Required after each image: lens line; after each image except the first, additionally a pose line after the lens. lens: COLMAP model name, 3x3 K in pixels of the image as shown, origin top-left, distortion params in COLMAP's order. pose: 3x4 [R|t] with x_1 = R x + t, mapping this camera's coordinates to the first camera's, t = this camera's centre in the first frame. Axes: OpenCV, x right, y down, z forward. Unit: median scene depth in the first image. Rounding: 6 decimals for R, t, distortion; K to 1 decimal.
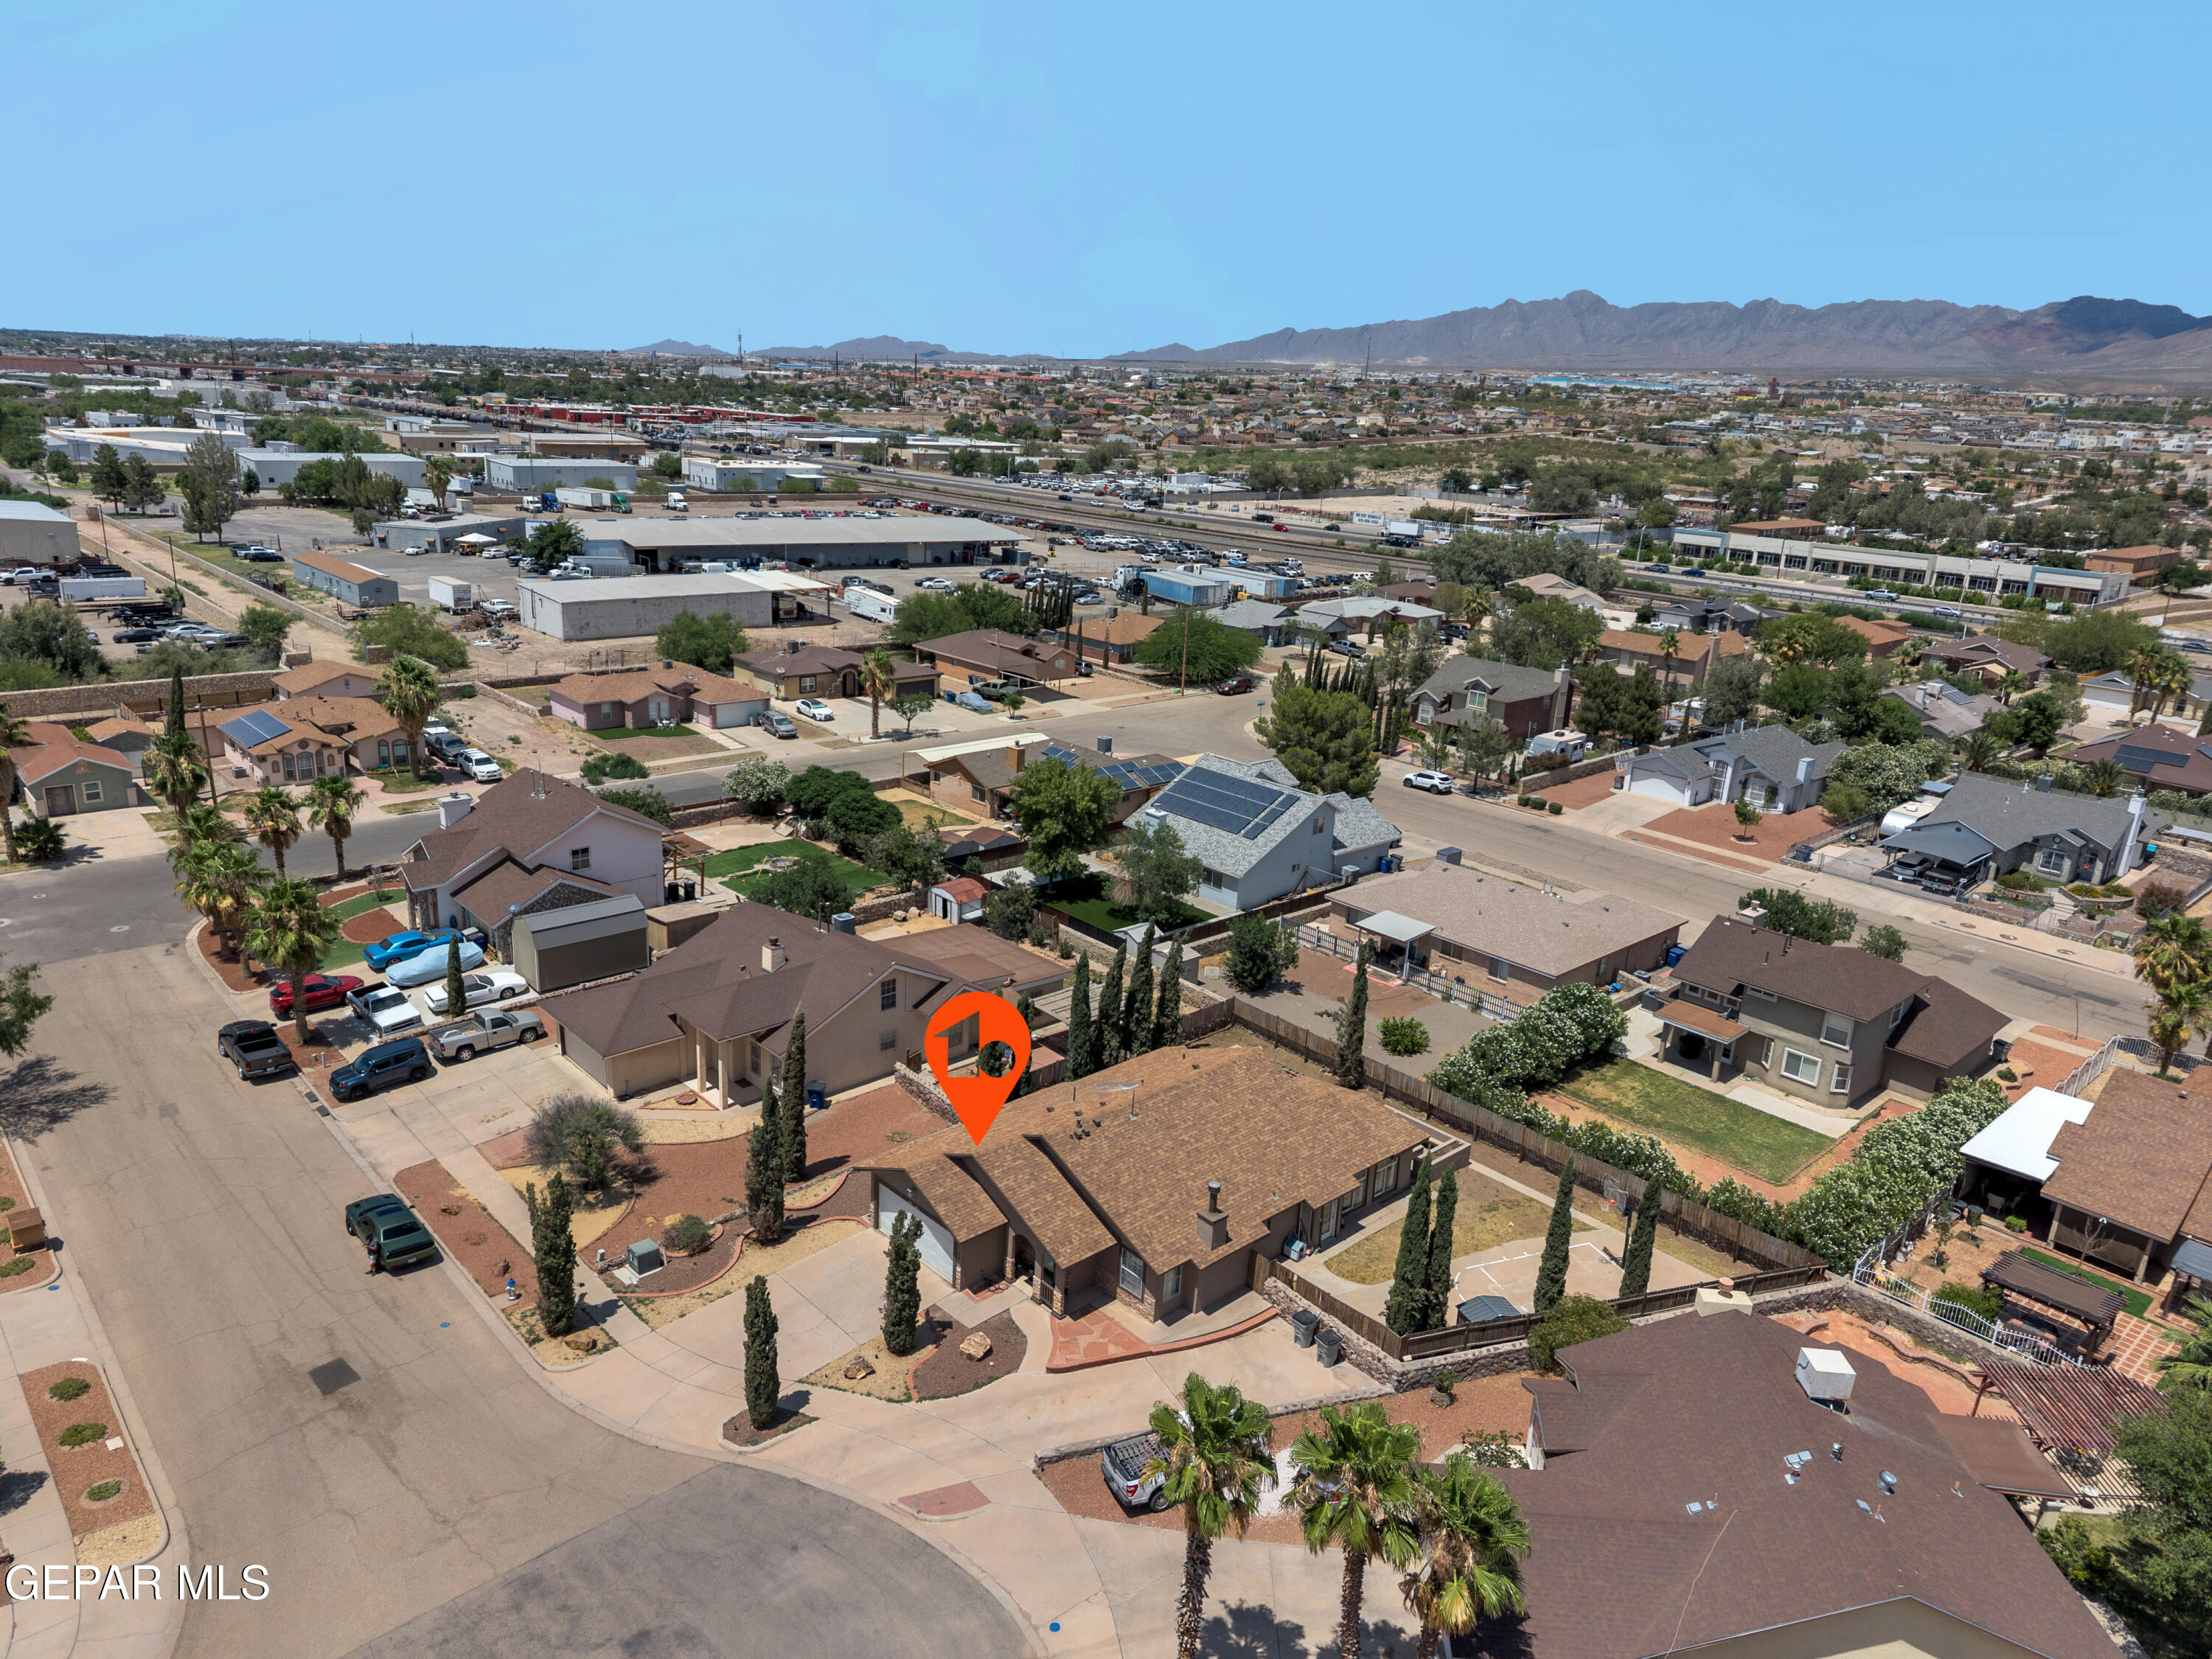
lens RADIAL K [[1458.2, 0, 1095.1], [0, 1458.2, 866.8], [0, 0, 1]] dist [0.027618, -0.030223]
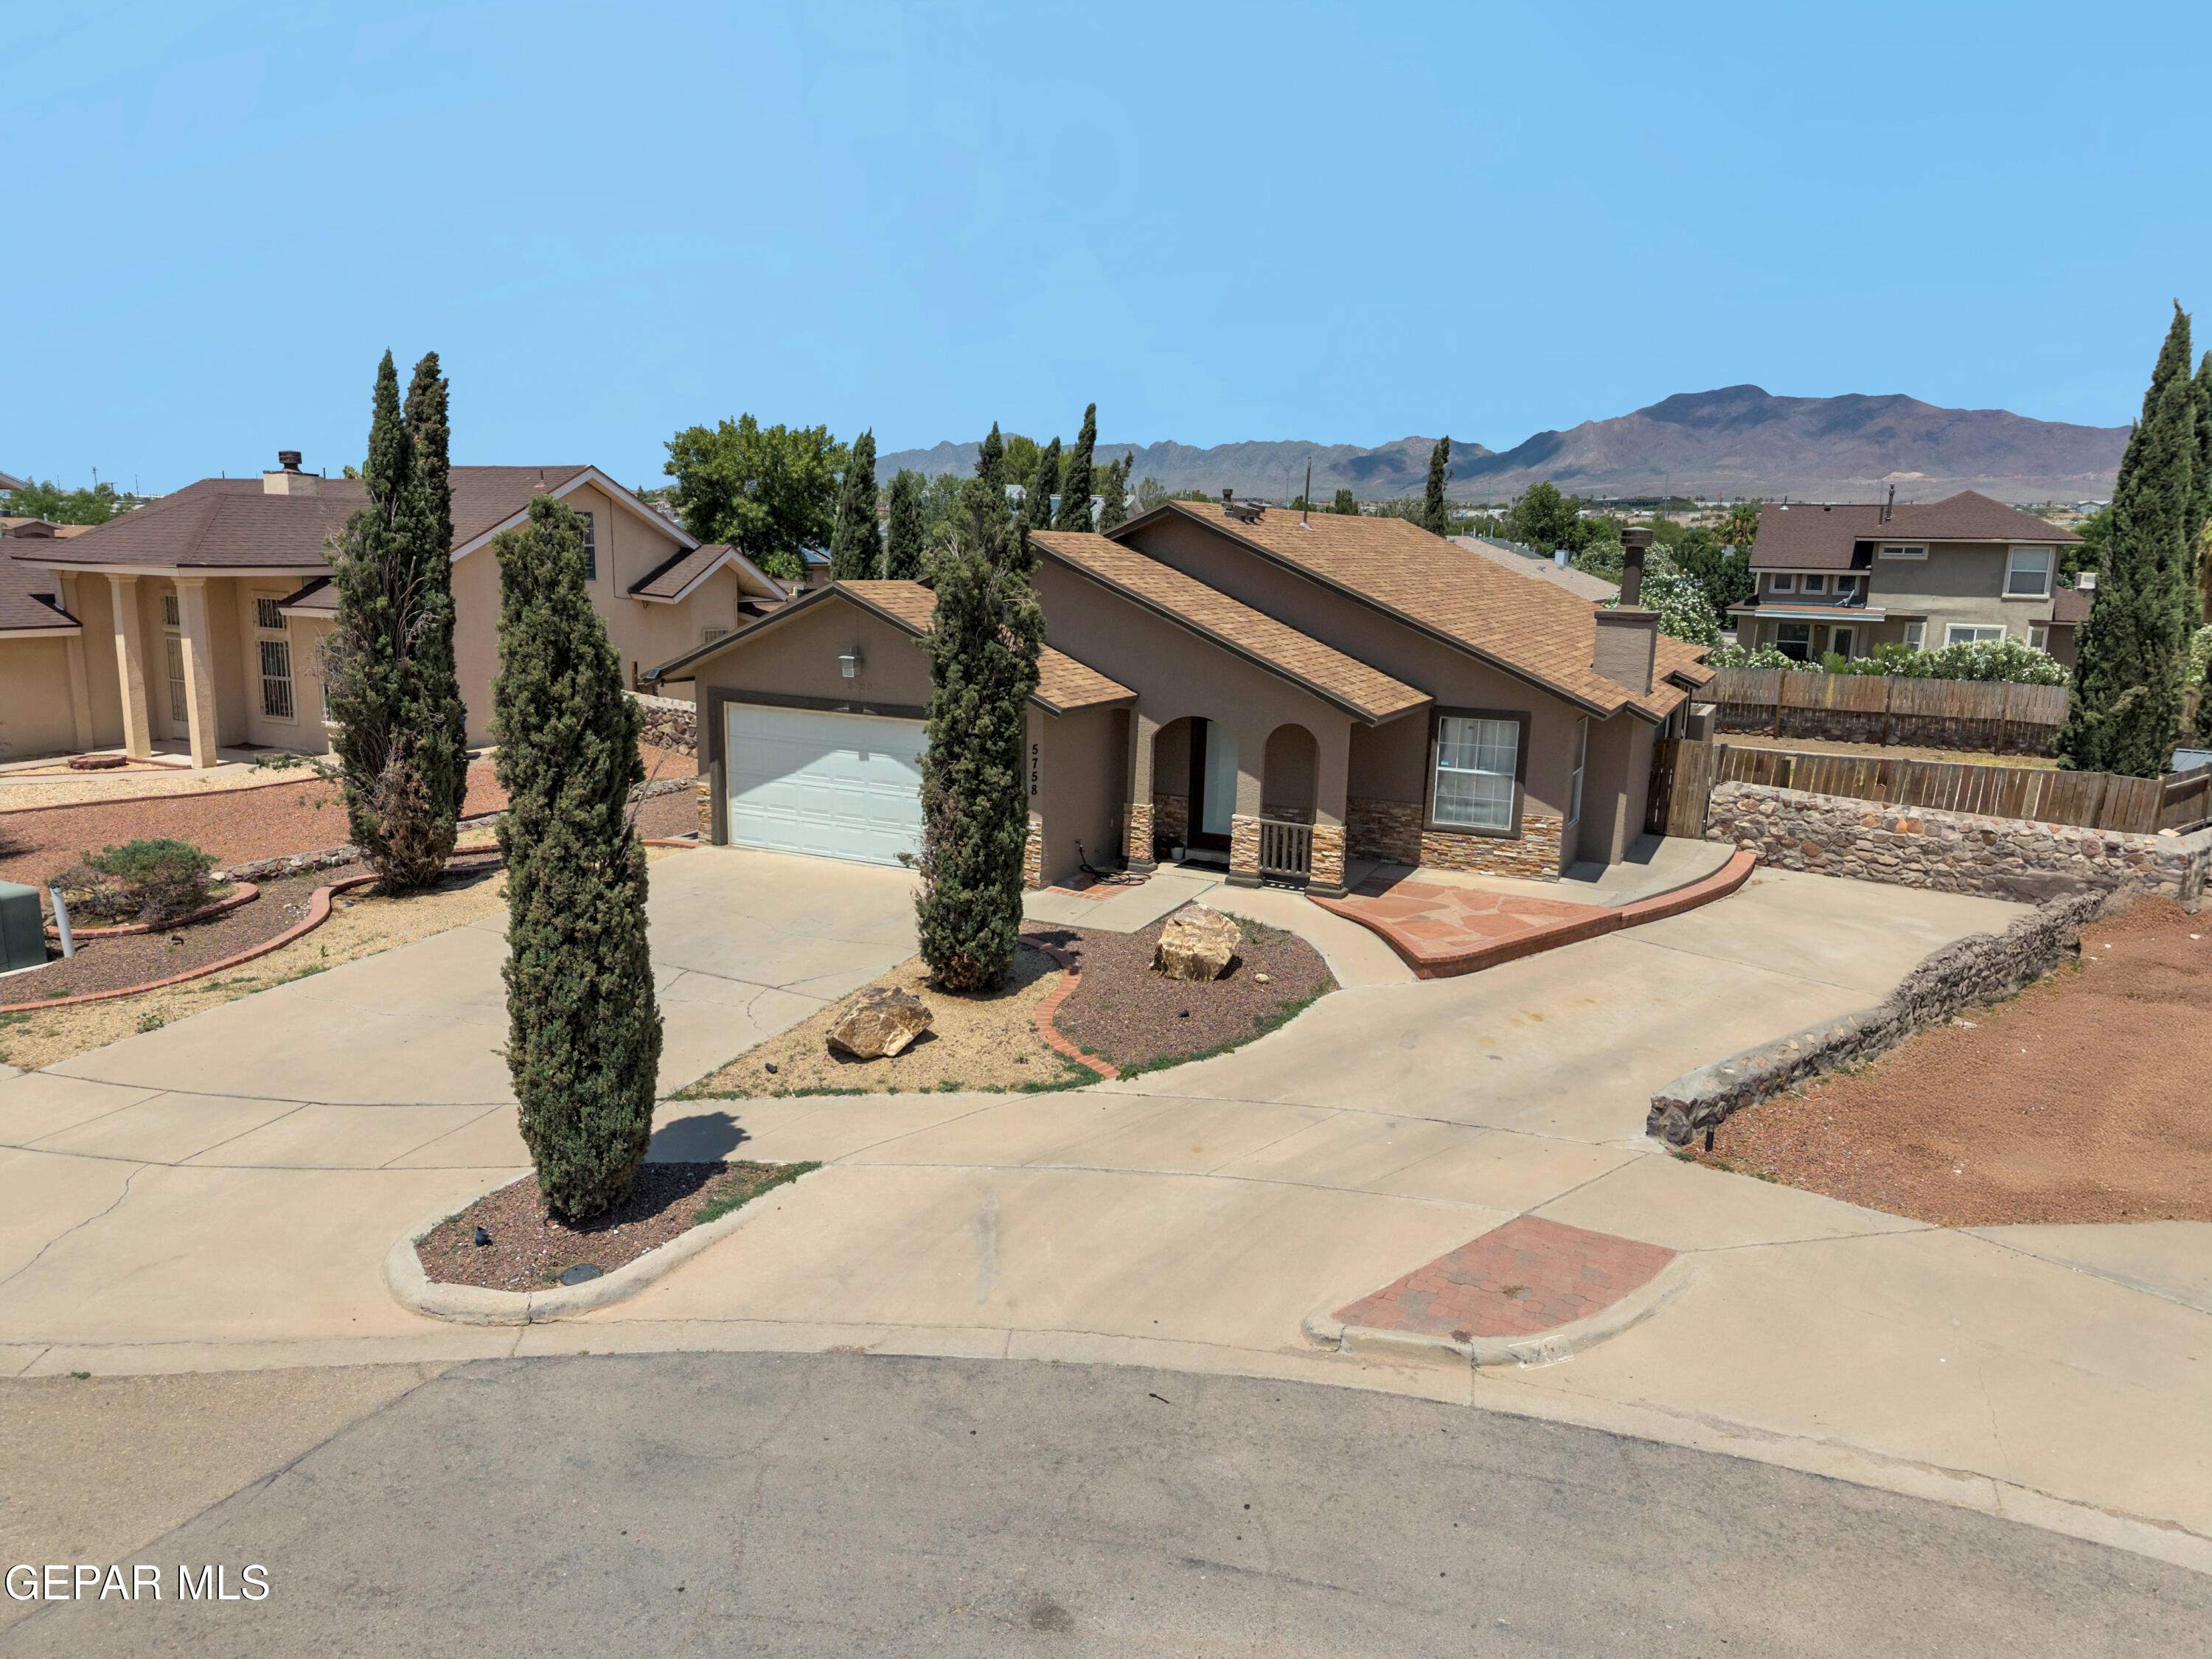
lens RADIAL K [[1475.7, 0, 1099.0], [0, 1475.7, 826.4], [0, 0, 1]] dist [0.033407, -0.036149]
pose [[0.936418, -0.090617, 0.338984, -0.182207], [0.128638, 0.987472, -0.091381, 0.282561], [-0.326457, 0.129177, 0.936344, 0.595438]]
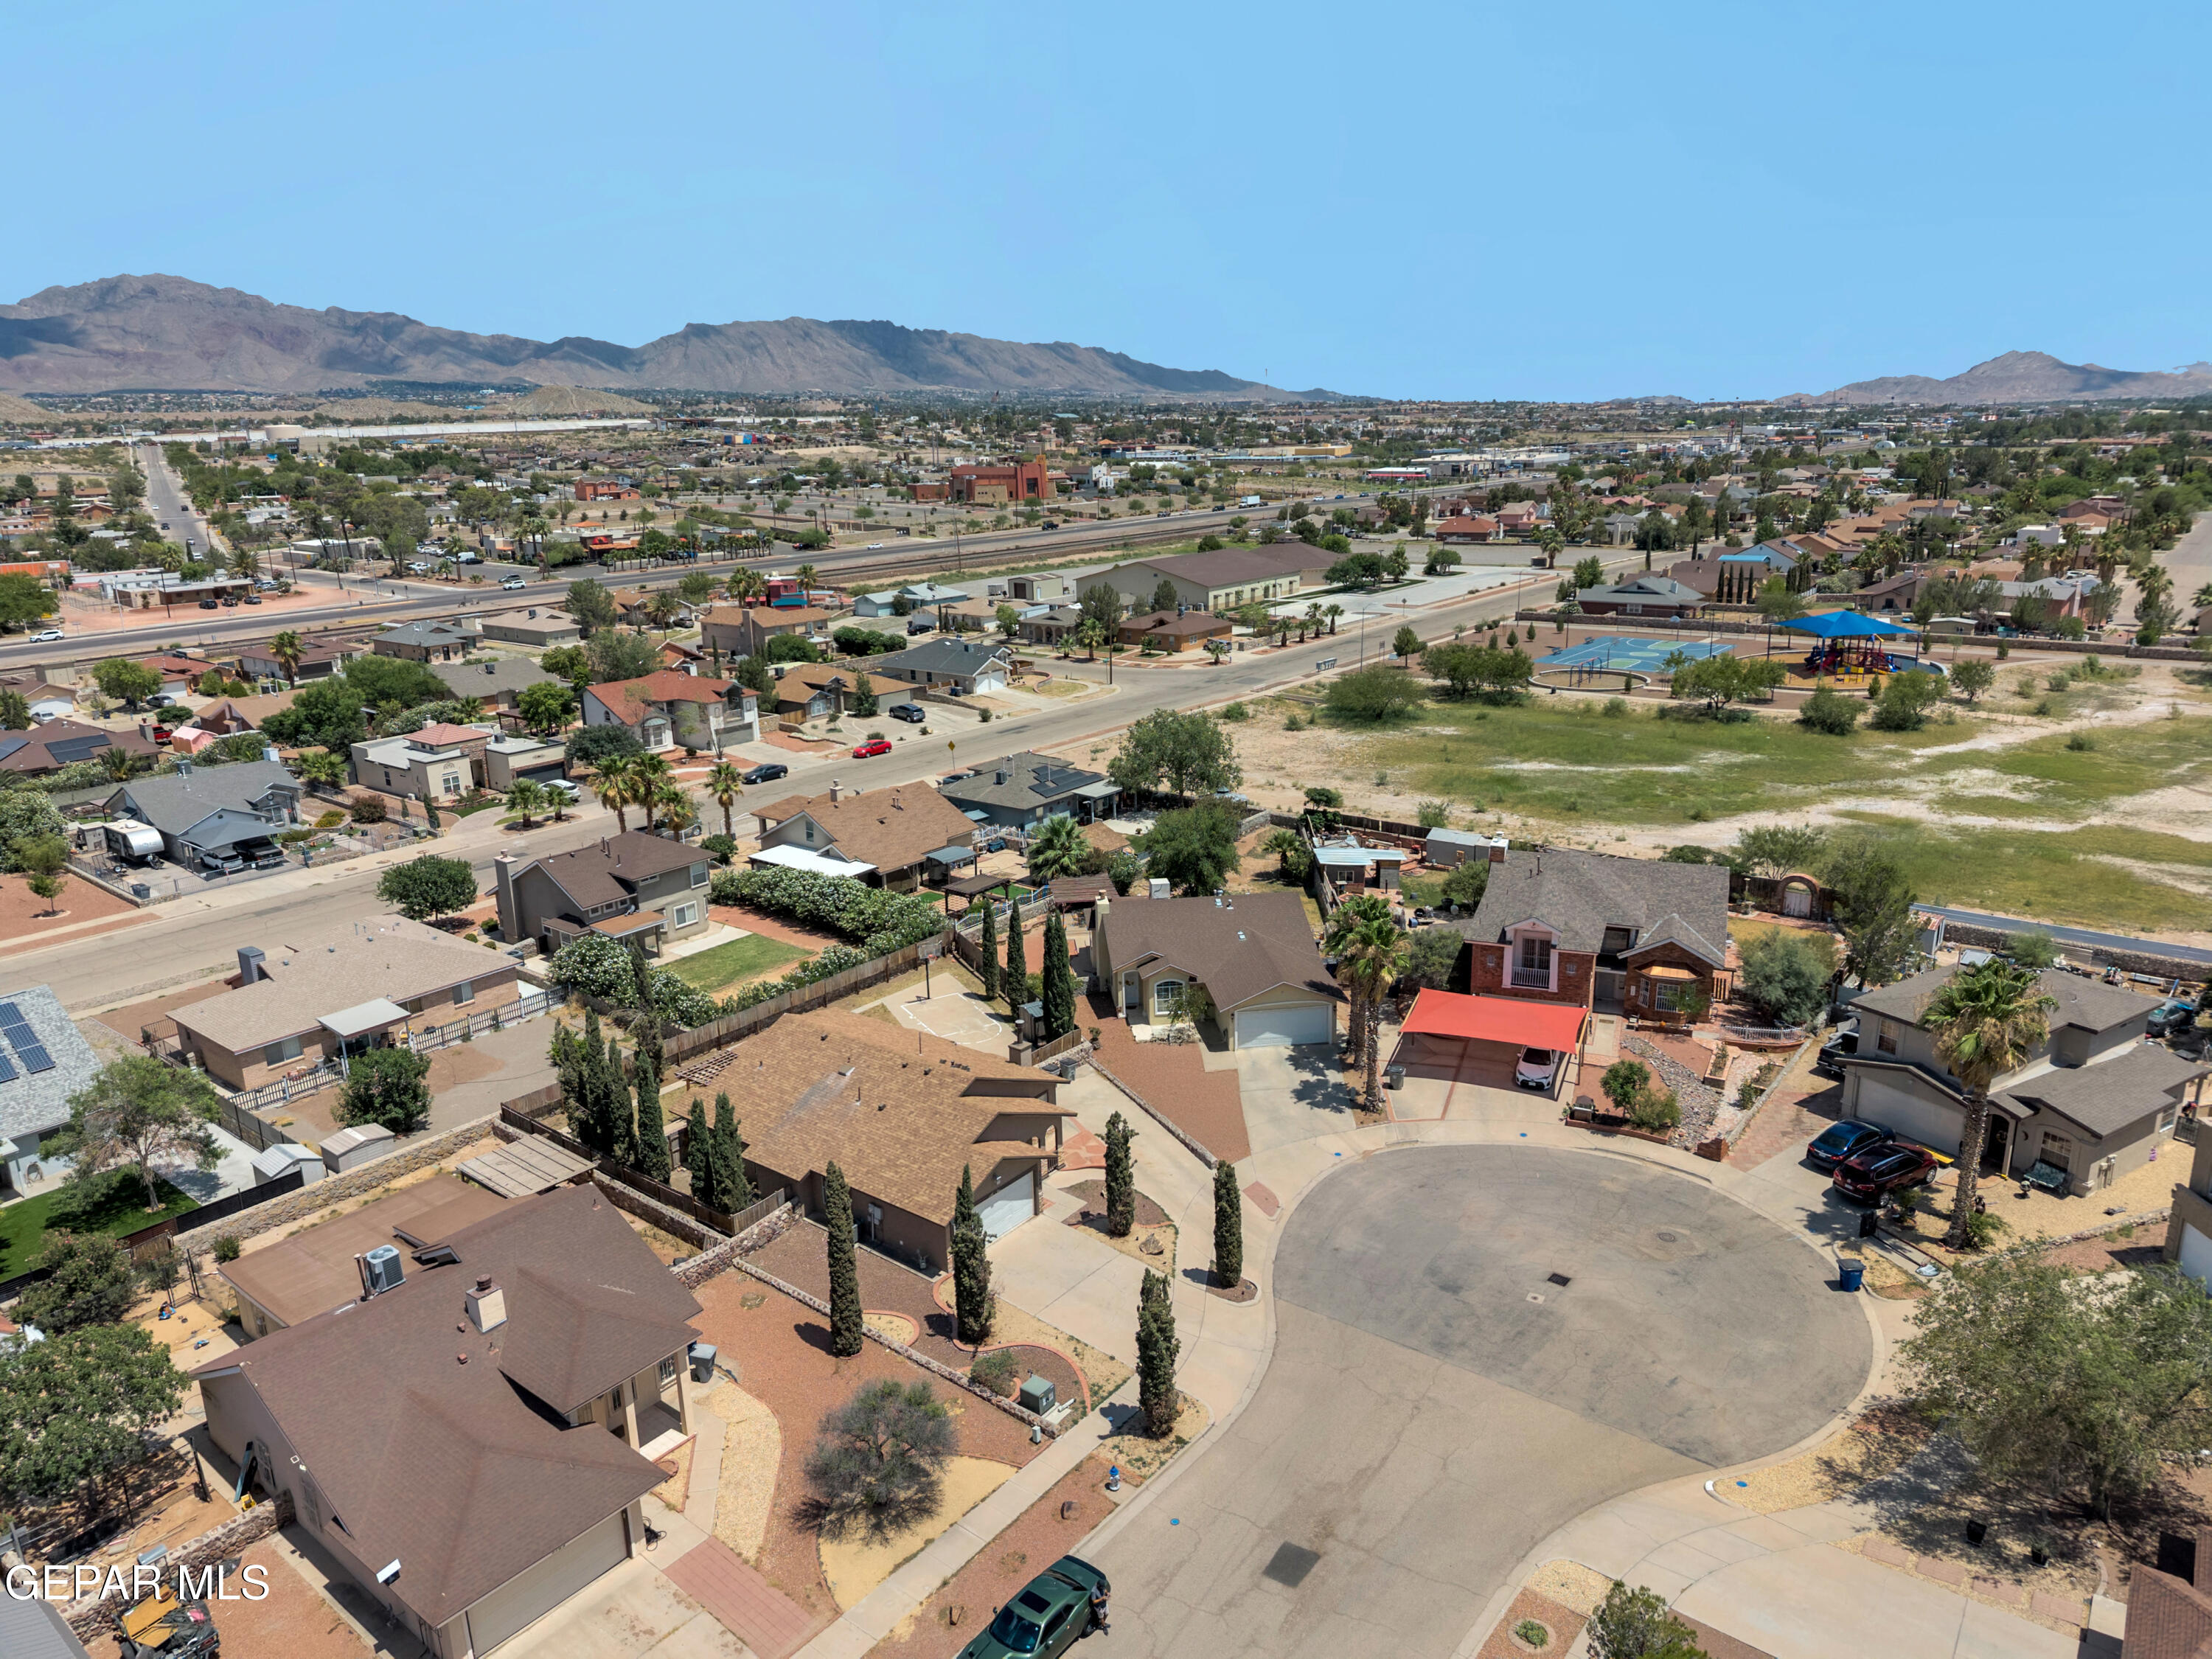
lens RADIAL K [[1475.7, 0, 1099.0], [0, 1475.7, 826.4], [0, 0, 1]] dist [0.033407, -0.036149]
pose [[-0.151900, -0.300416, 0.941635, -1.005818], [0.327467, 0.883587, 0.334723, -0.321821], [-0.932573, 0.359199, -0.035841, 0.811189]]
